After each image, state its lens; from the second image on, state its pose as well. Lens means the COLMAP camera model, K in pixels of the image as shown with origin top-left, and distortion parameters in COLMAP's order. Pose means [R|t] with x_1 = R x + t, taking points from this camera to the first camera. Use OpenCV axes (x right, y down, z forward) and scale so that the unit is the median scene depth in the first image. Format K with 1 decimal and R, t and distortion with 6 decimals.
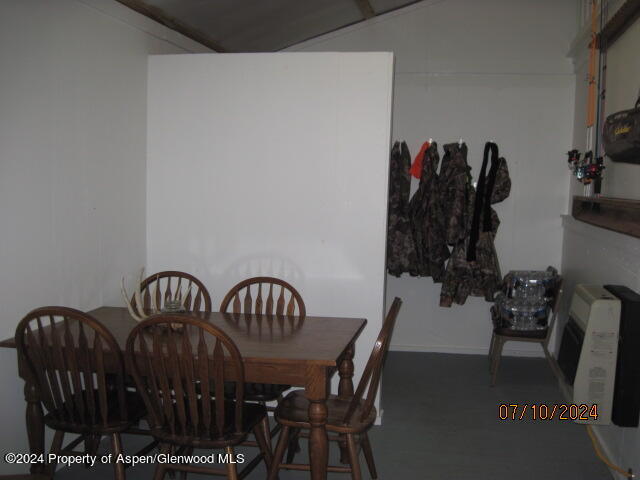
lens RADIAL K [[672.0, 0, 320.0], [0, 672.0, 240.0], [0, 0, 1]] dist [-0.075849, -0.004010]
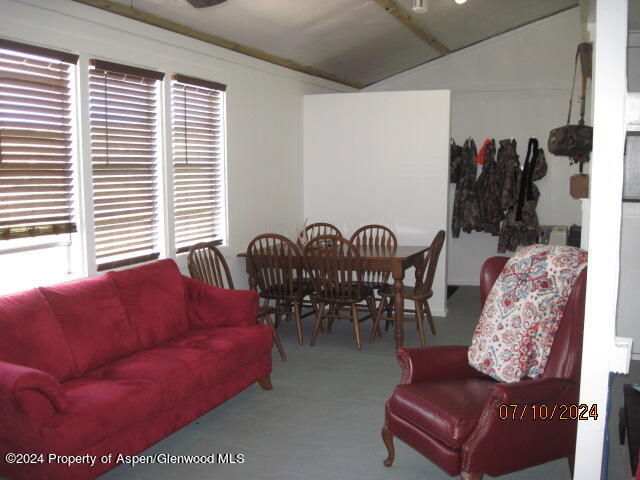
lens RADIAL K [[672.0, 0, 320.0], [0, 672.0, 240.0], [0, 0, 1]] dist [-0.075849, -0.004010]
pose [[0.983937, -0.007672, -0.178351, 0.060160], [0.011400, 0.999737, 0.019892, 0.039000], [0.178152, -0.021605, 0.983766, -0.494409]]
